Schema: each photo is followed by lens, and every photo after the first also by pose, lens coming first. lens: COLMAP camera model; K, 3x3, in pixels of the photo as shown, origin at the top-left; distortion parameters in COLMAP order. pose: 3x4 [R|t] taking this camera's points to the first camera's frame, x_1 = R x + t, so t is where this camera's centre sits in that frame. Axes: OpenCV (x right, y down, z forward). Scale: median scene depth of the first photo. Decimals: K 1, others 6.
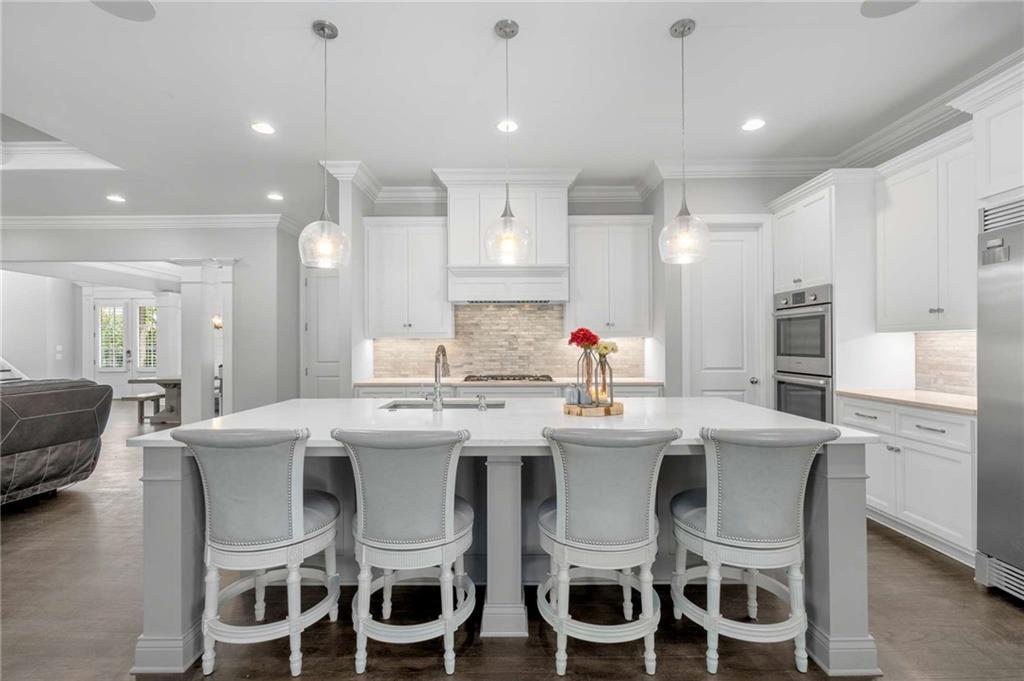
lens RADIAL K [[449.0, 0, 516.0], [0, 449.0, 340.6], [0, 0, 1]] dist [-0.005145, 0.000847]
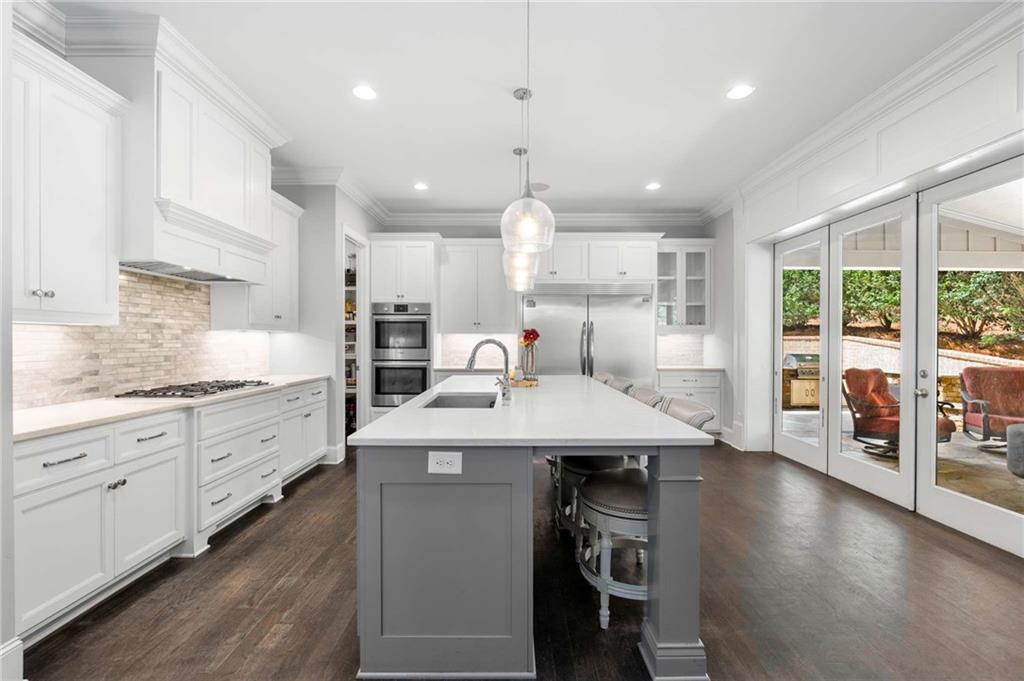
lens RADIAL K [[449.0, 0, 512.0], [0, 449.0, 344.0], [0, 0, 1]] dist [-0.005145, 0.000847]
pose [[0.004073, -0.003369, 0.999986, -0.684325], [-0.009368, 0.999950, 0.003407, 0.010495], [-0.999948, -0.009381, 0.004041, 0.529188]]
